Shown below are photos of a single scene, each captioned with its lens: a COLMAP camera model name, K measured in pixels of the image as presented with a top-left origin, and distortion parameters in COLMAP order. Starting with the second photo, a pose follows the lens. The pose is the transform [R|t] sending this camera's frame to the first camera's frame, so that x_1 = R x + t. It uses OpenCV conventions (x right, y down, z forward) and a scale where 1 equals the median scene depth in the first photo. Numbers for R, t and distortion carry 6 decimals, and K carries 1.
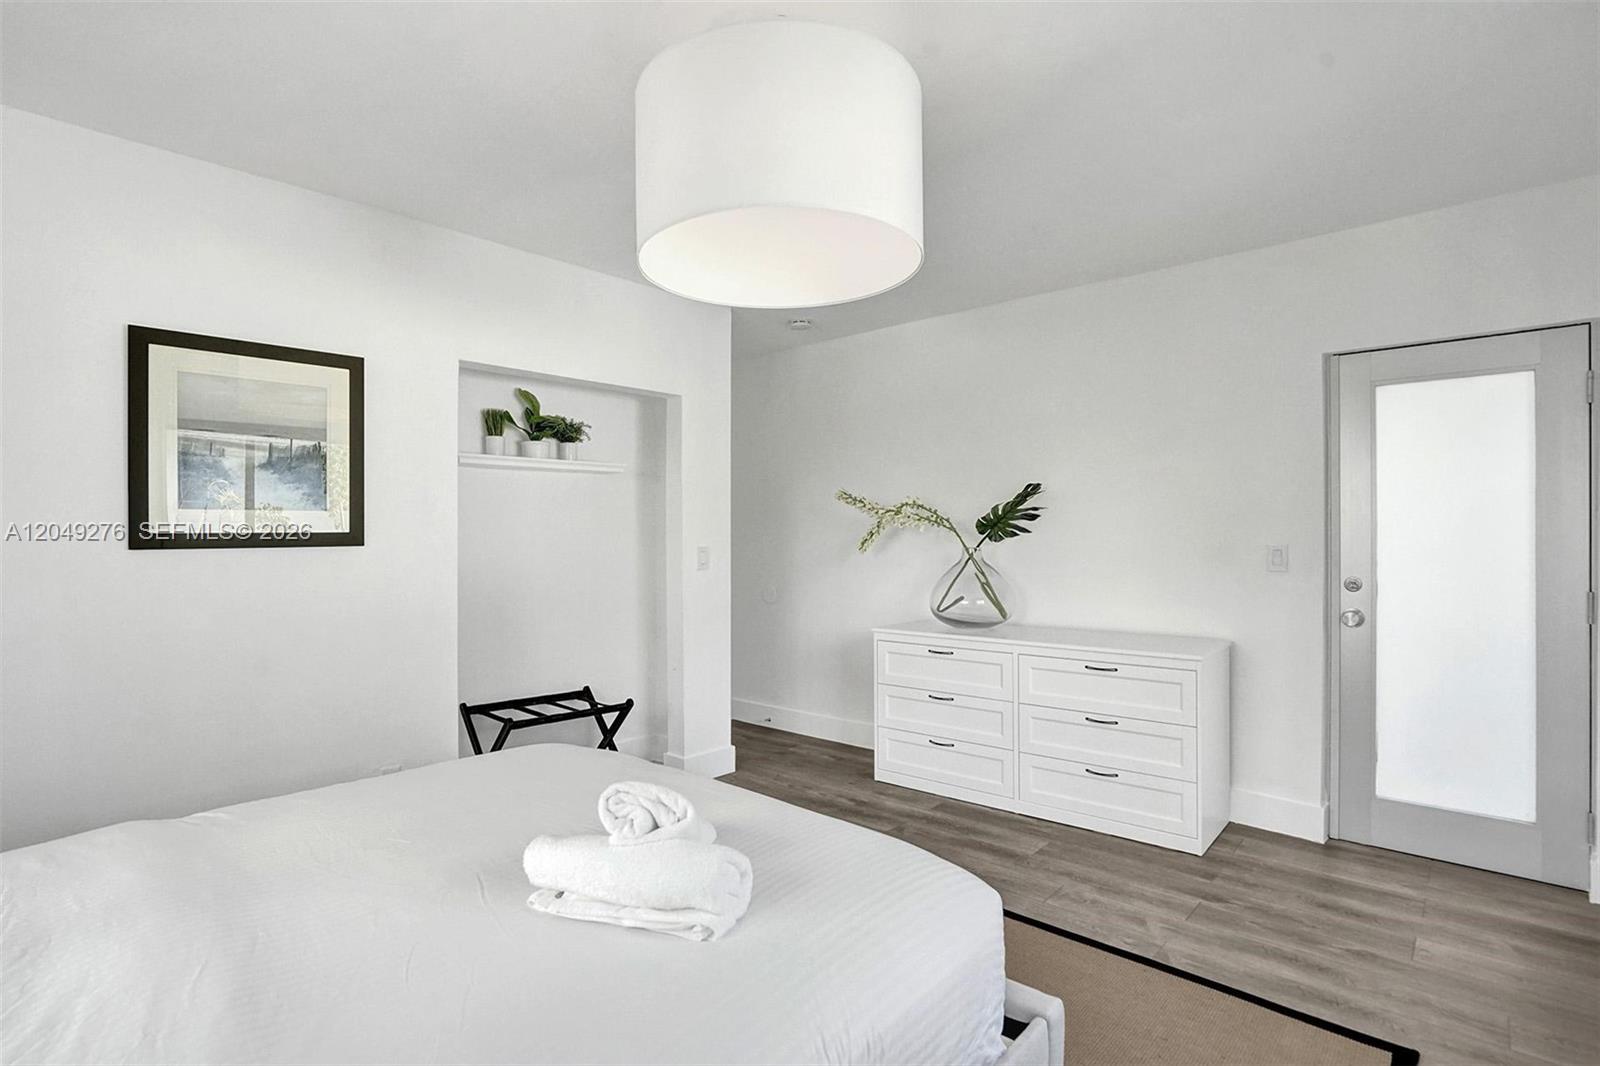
lens RADIAL K [[769.2, 0, 794.1], [0, 769.2, 543.1], [0, 0, 1]] dist [-0.022568, 0.010472]
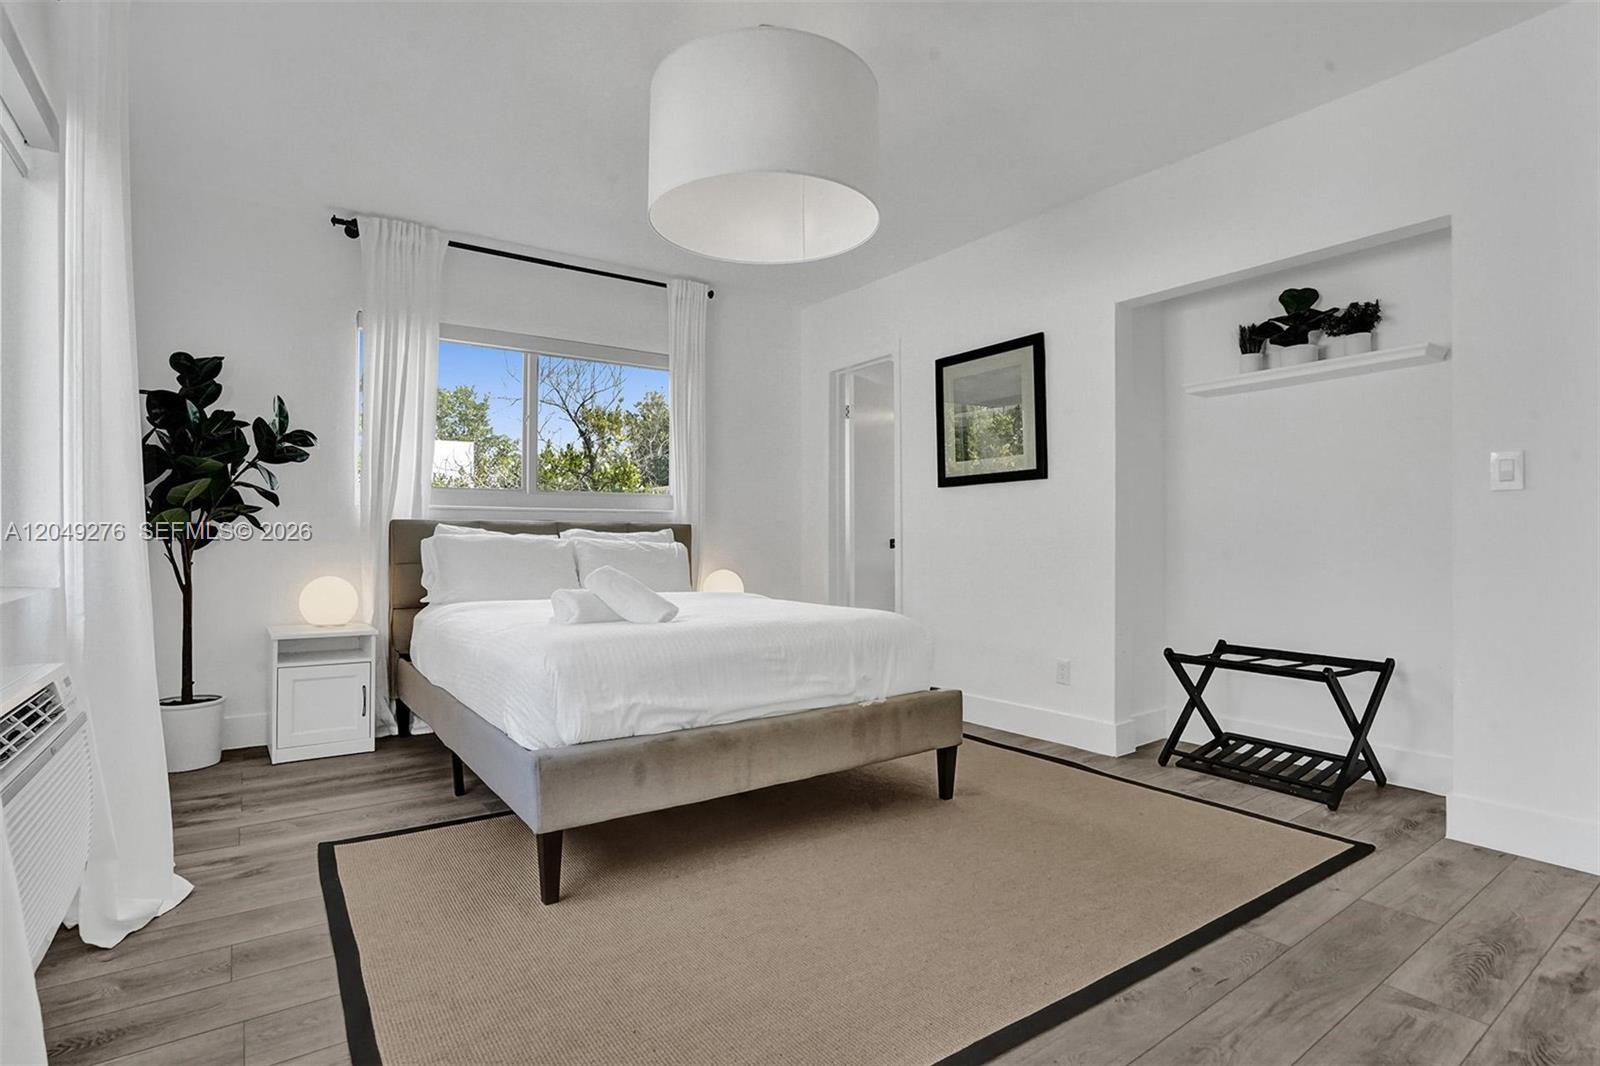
lens RADIAL K [[769.2, 0, 794.8], [0, 769.2, 537.0], [0, 0, 1]] dist [-0.022568, 0.010472]
pose [[-0.188928, 0.007012, -0.981966, 0.639988], [0.005257, 0.999967, 0.006129, 0.075107], [0.981977, -0.004005, -0.188959, 0.676116]]
